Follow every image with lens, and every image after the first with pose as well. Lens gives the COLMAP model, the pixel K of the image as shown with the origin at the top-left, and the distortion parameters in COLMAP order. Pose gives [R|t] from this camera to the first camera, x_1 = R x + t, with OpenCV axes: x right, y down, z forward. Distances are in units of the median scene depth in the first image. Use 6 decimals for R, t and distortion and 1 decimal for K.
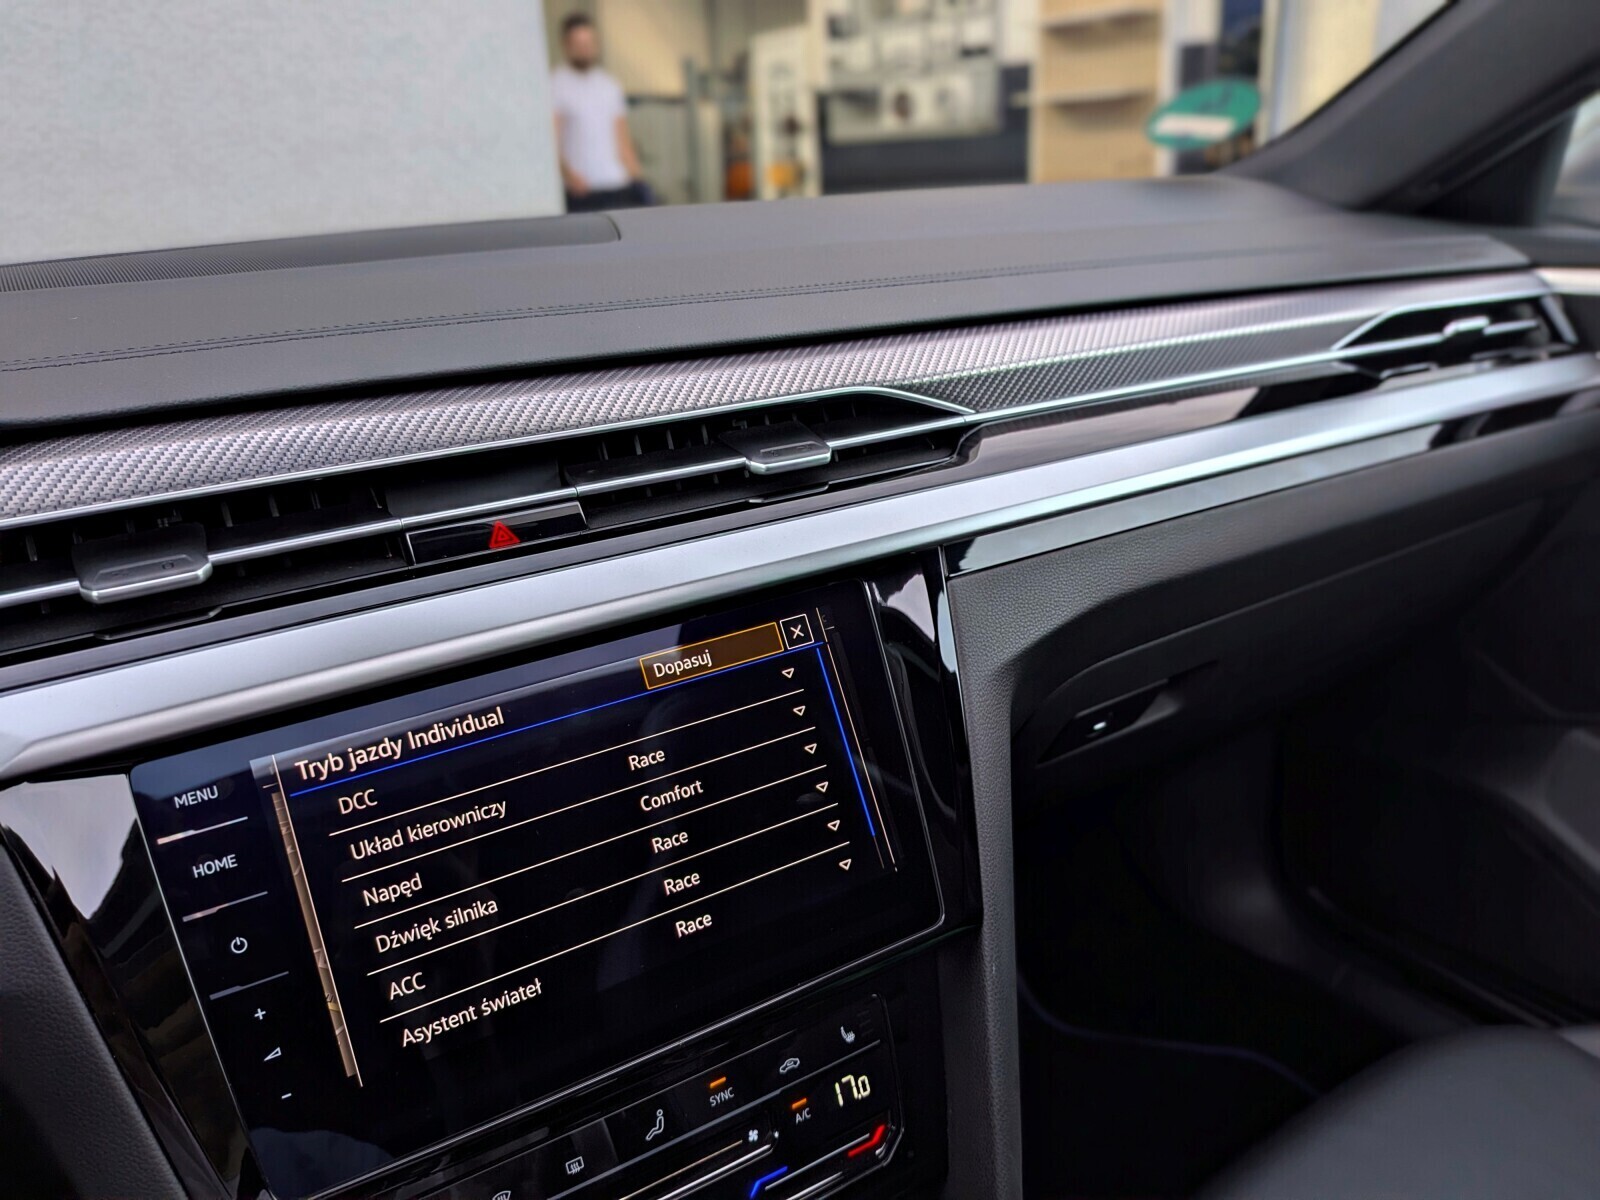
lens RADIAL K [[1154.1, 0, 796.7], [0, 1154.1, 596.5], [0, 0, 1]] dist [0.045559, -0.082270]
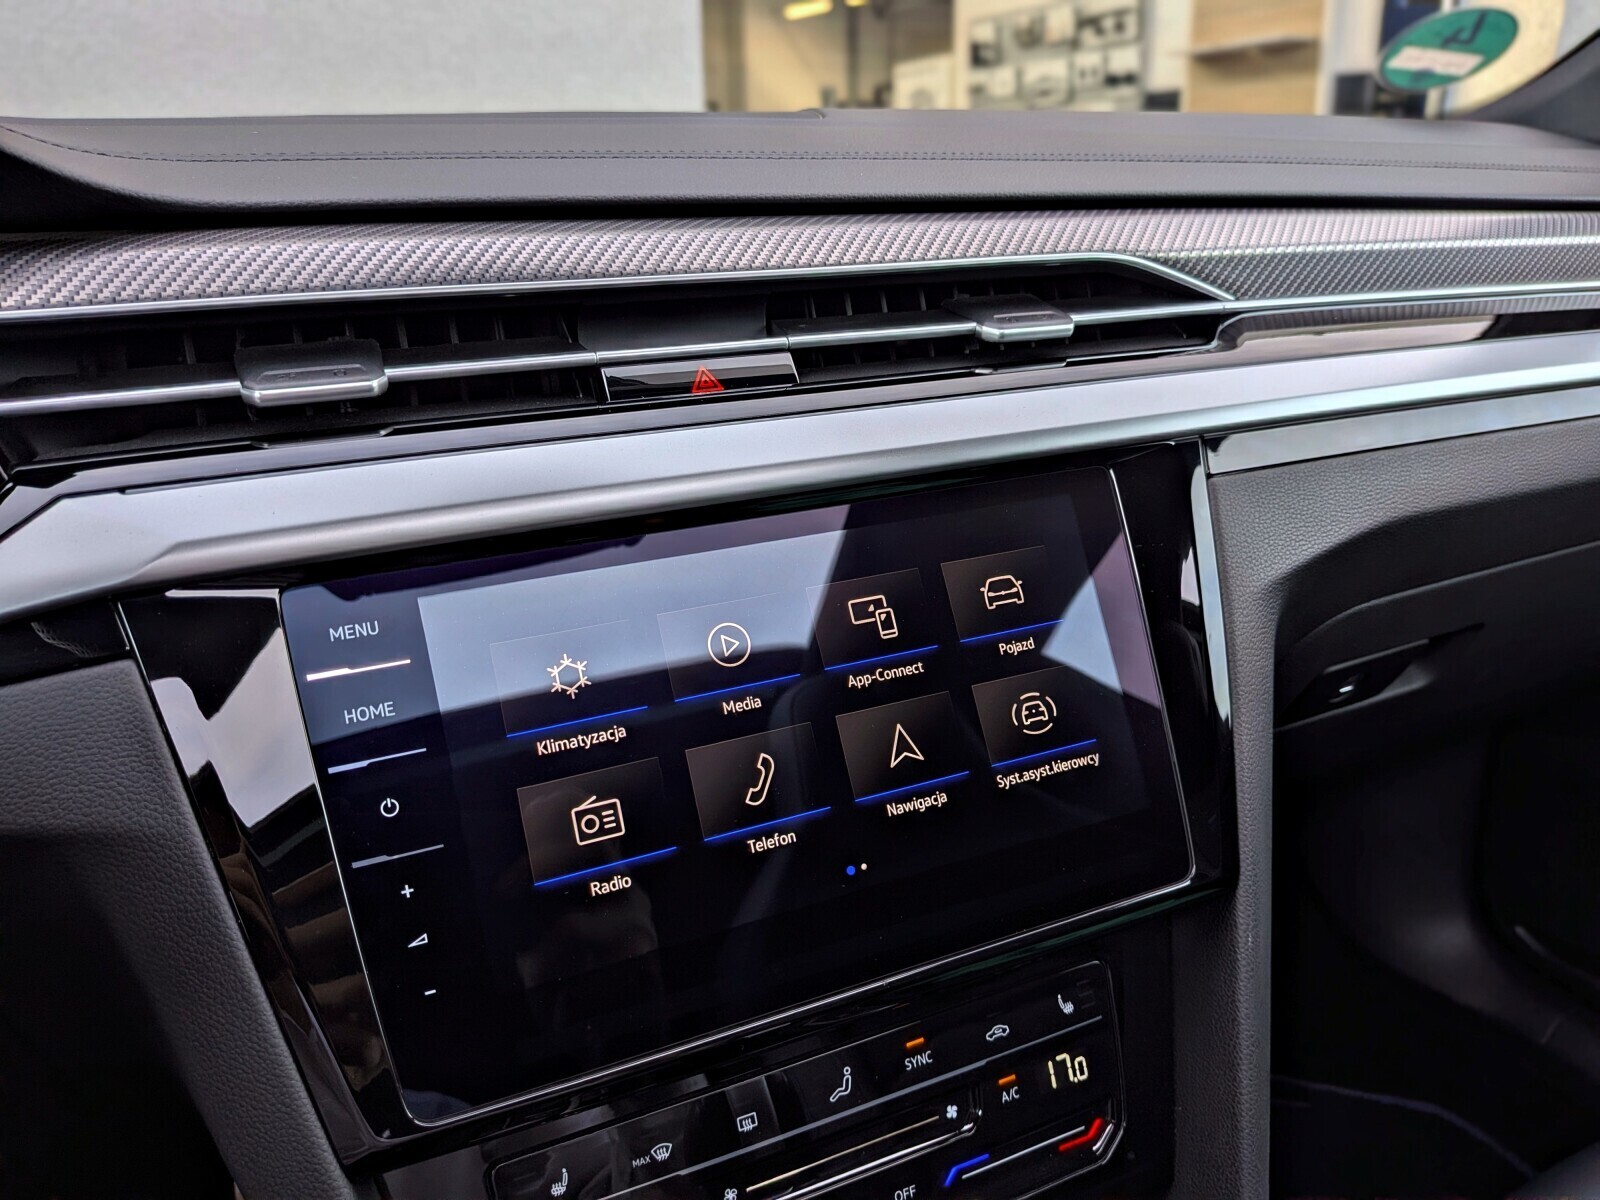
lens RADIAL K [[1154.1, 0, 797.8], [0, 1154.1, 584.4], [0, 0, 1]] dist [0.045559, -0.082270]
pose [[0.994262, 0.056065, -0.091106, -0.088797], [-0.059281, 0.997696, -0.032984, 0.113268], [0.089046, 0.038195, 0.995295, 0.134925]]
